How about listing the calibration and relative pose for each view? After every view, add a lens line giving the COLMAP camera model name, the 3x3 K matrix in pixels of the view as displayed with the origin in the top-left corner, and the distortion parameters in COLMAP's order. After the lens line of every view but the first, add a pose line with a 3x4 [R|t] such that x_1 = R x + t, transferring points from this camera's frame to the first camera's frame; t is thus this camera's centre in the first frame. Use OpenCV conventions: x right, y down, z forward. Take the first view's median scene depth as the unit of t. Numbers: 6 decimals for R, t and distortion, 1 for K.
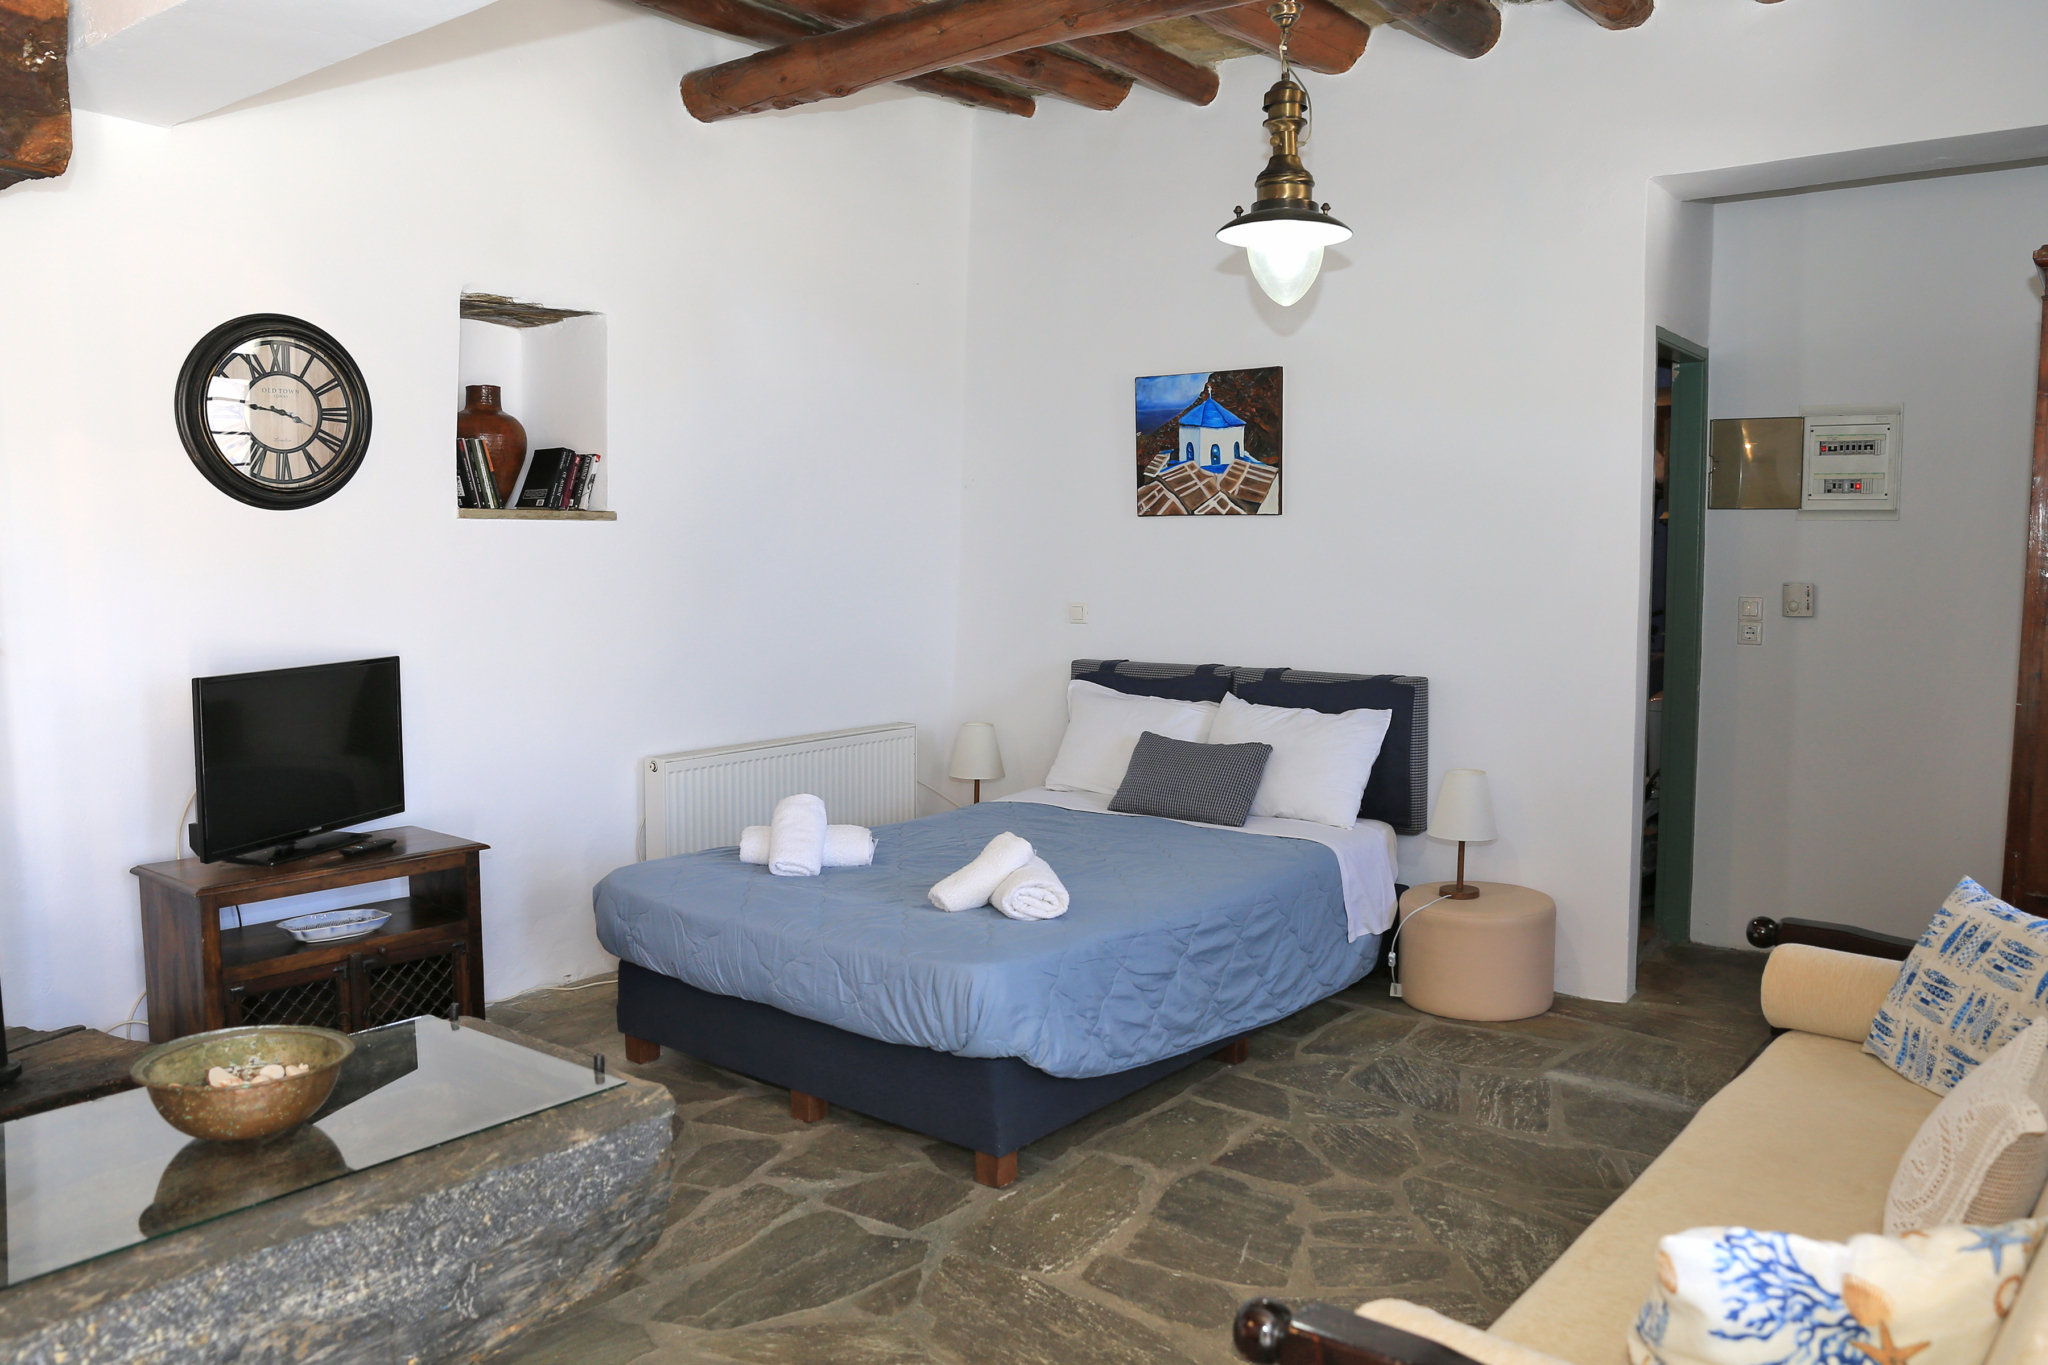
lens RADIAL K [[1475.0, 0, 1078.6], [0, 1475.0, 731.5], [0, 0, 1]] dist [-0.087705, 0.067253]
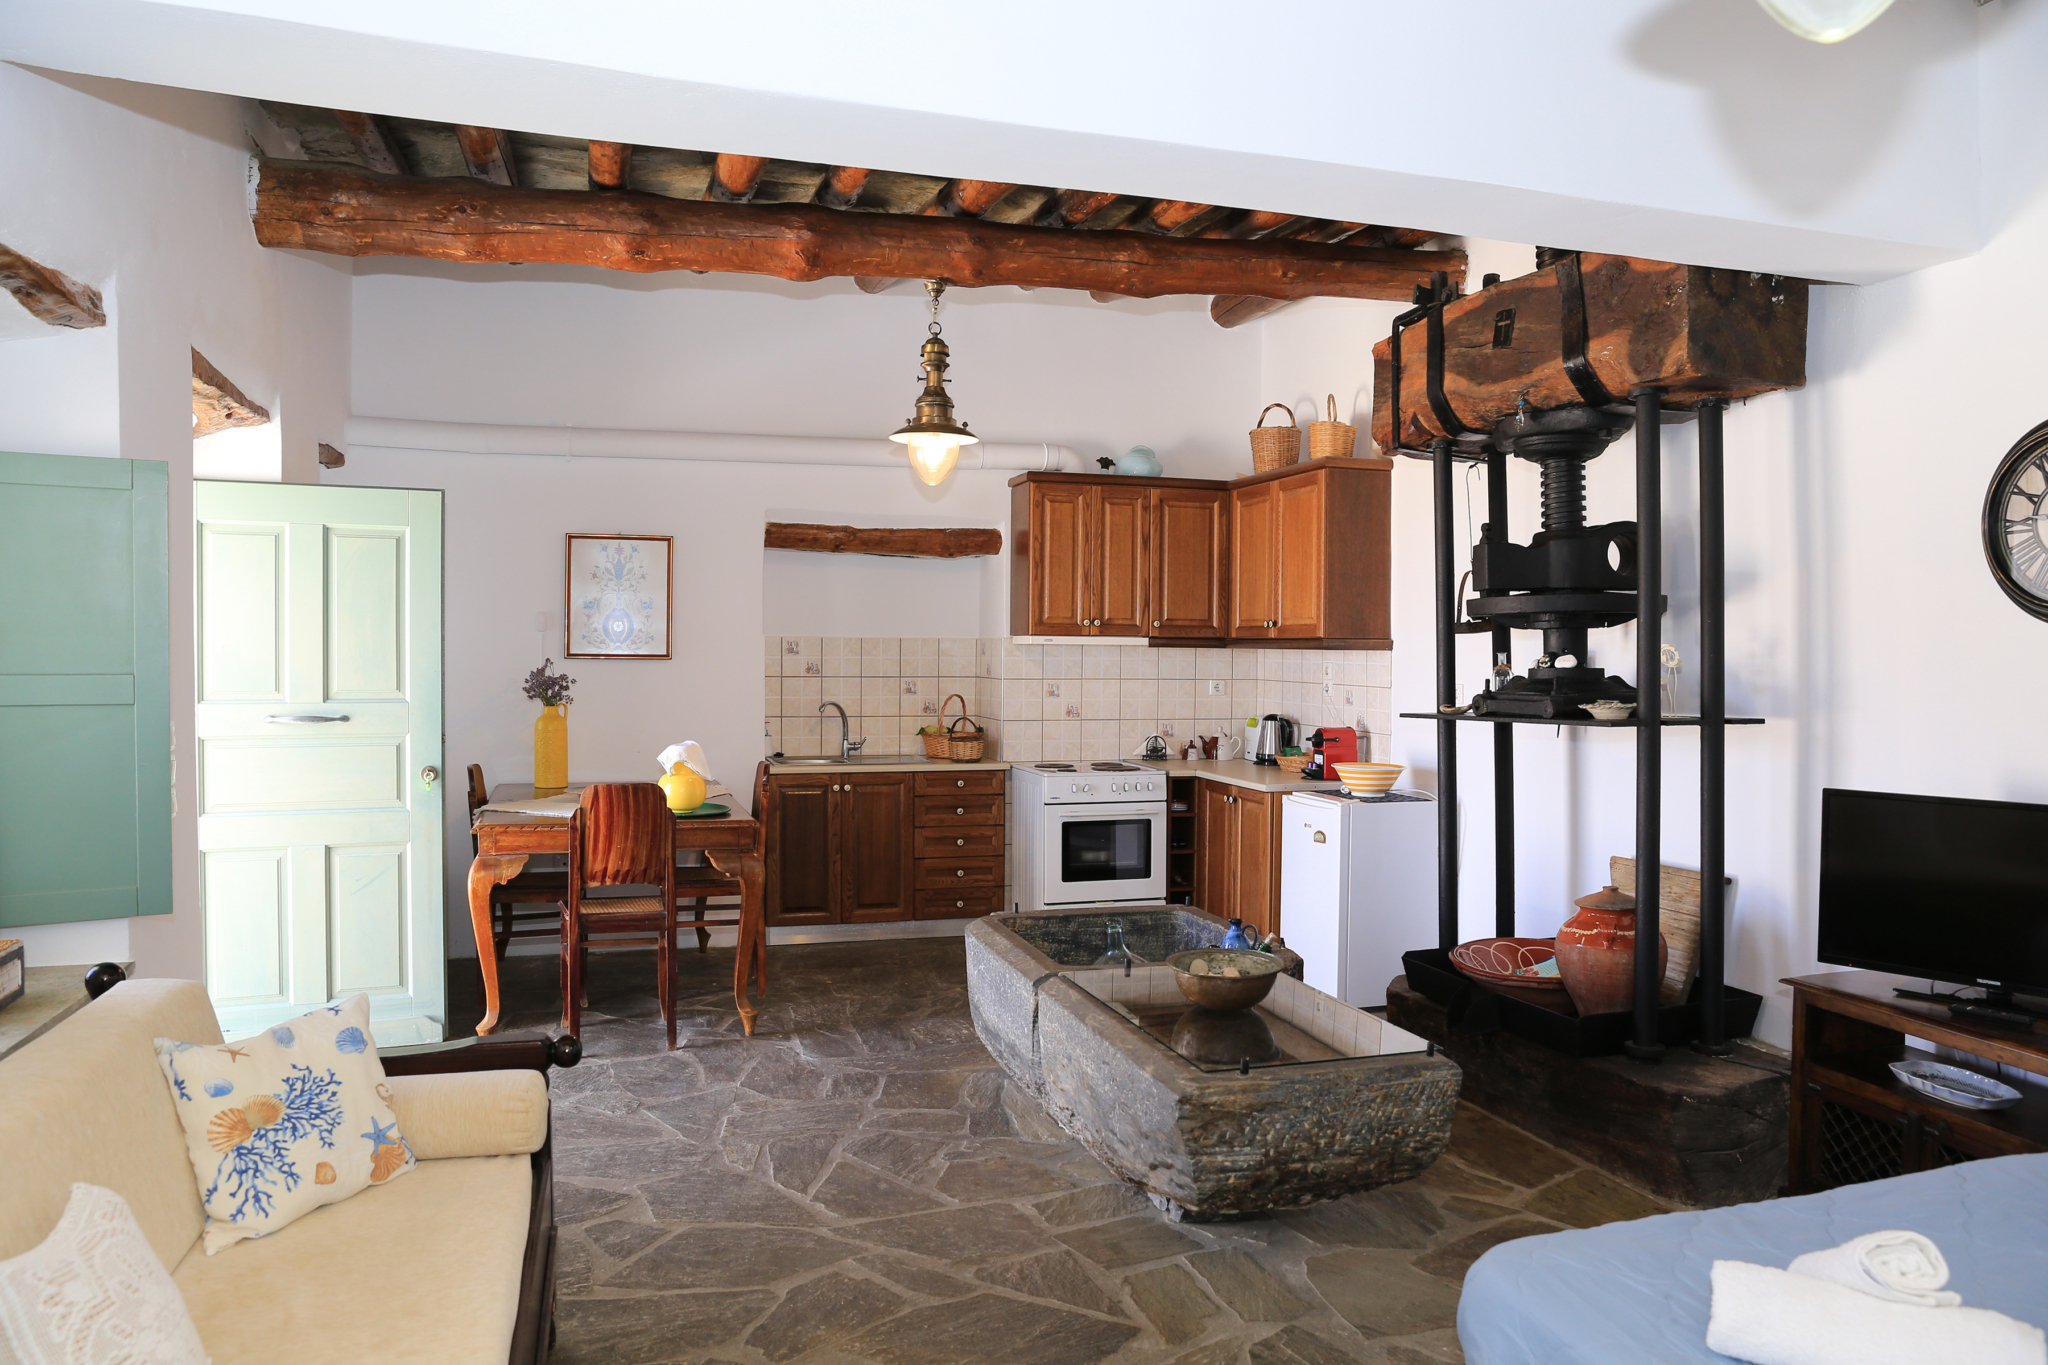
lens RADIAL K [[1475.0, 0, 1078.6], [0, 1475.0, 731.5], [0, 0, 1]] dist [-0.087705, 0.067253]
pose [[-0.568974, 0.034955, -0.821612, 0.570574], [-0.112741, 0.986347, 0.120037, -0.139992], [0.814591, 0.160927, -0.557265, 1.105574]]
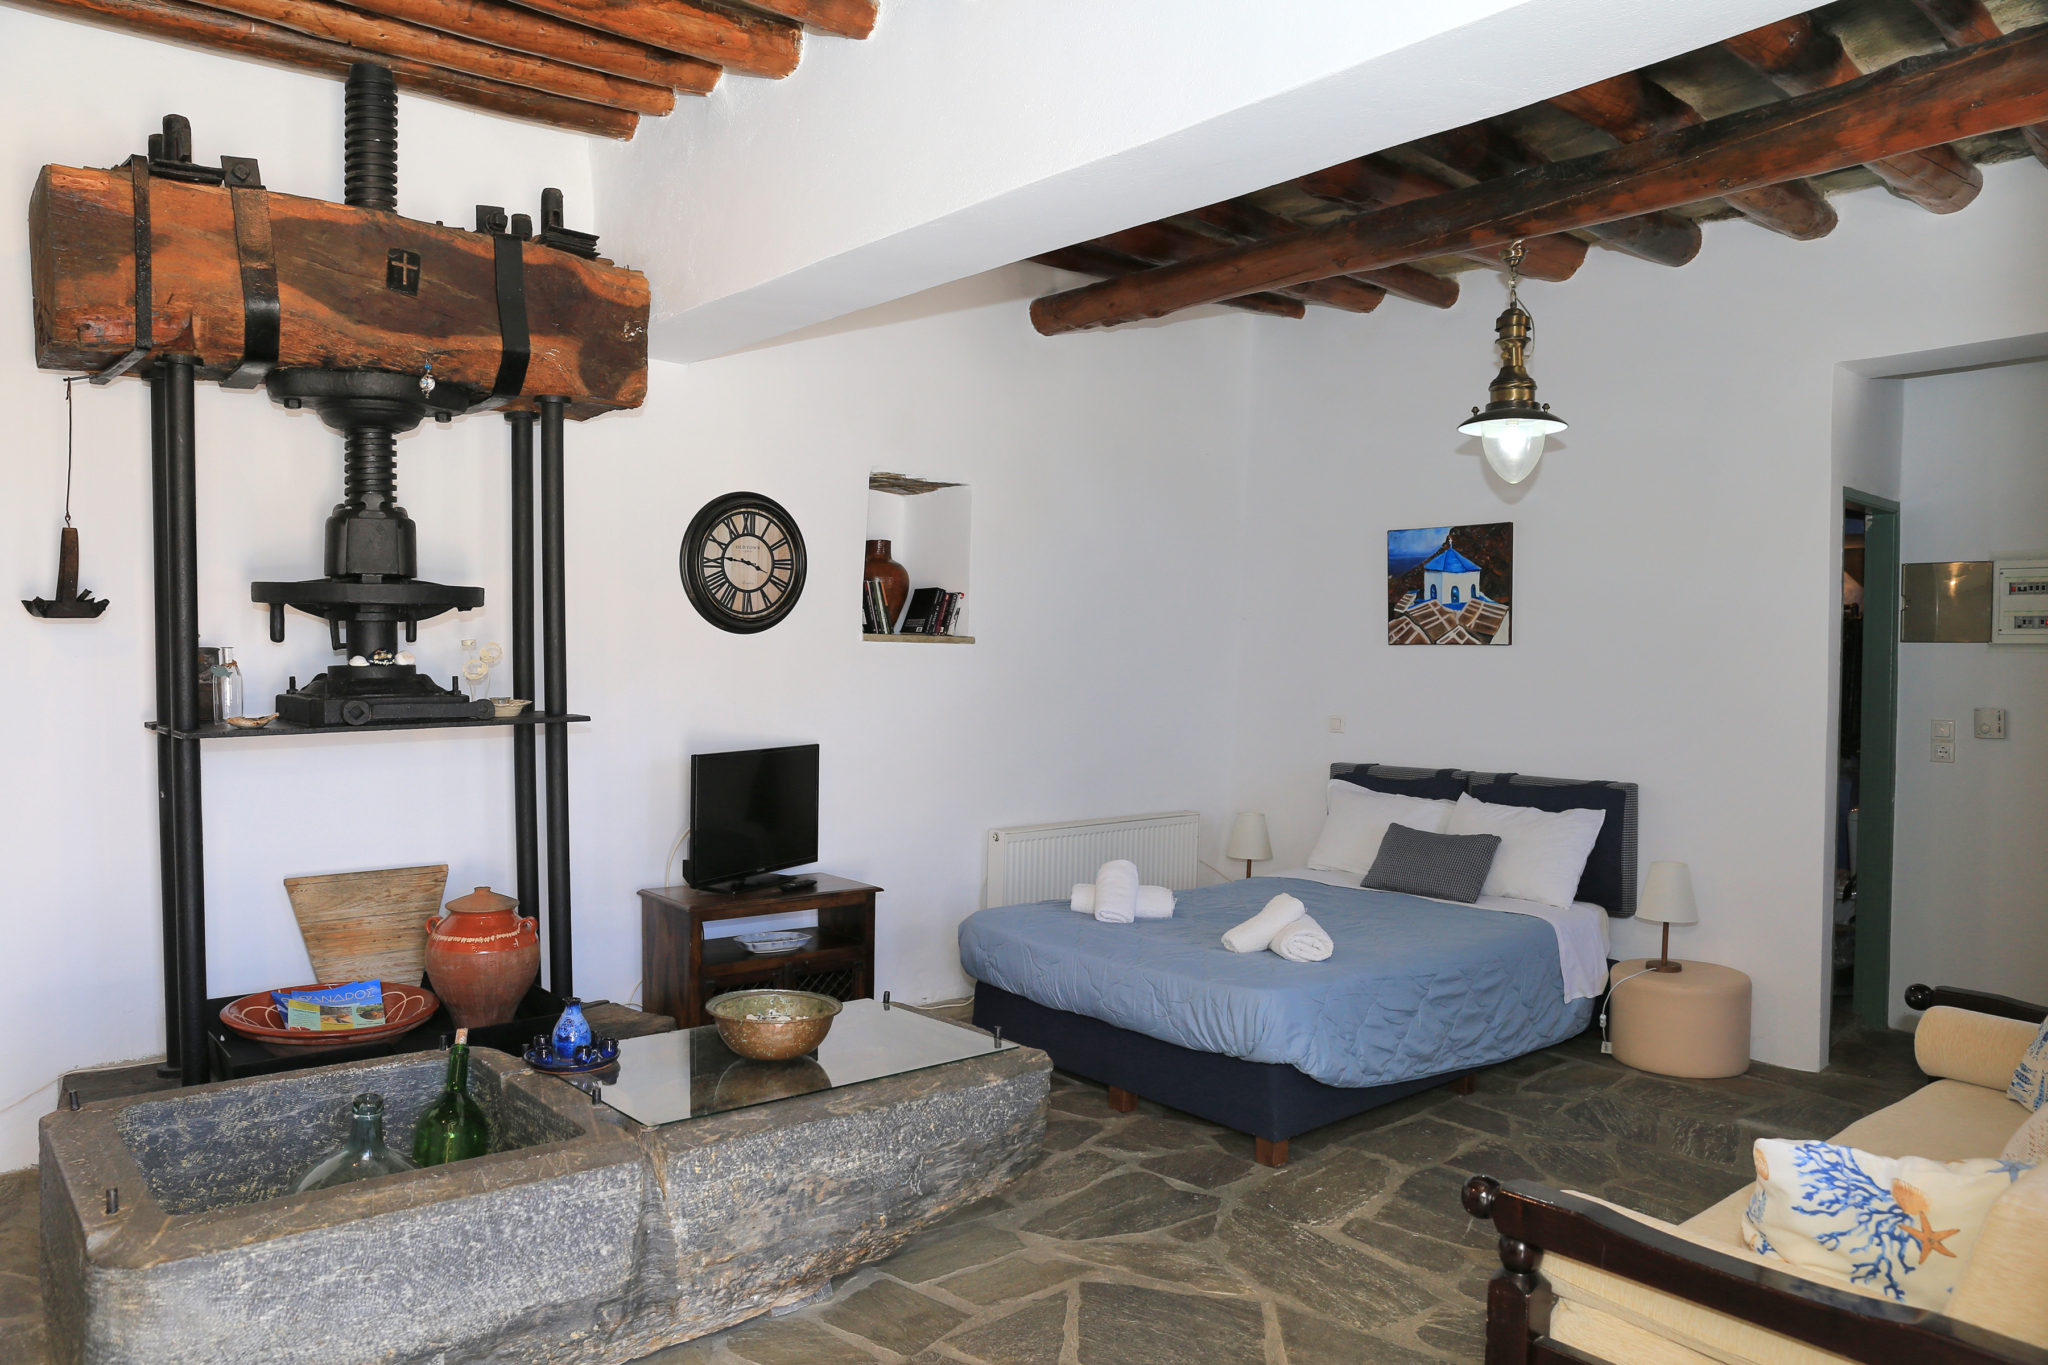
lens RADIAL K [[1431.4, 0, 1019.6], [0, 1431.4, 708.5], [0, 0, 1]] dist [-0.109478, 0.091535]
pose [[0.979232, 0.018103, -0.201934, -0.026535], [-0.036502, 0.995472, -0.087765, 0.025488], [0.199431, 0.093313, 0.975459, -0.256922]]
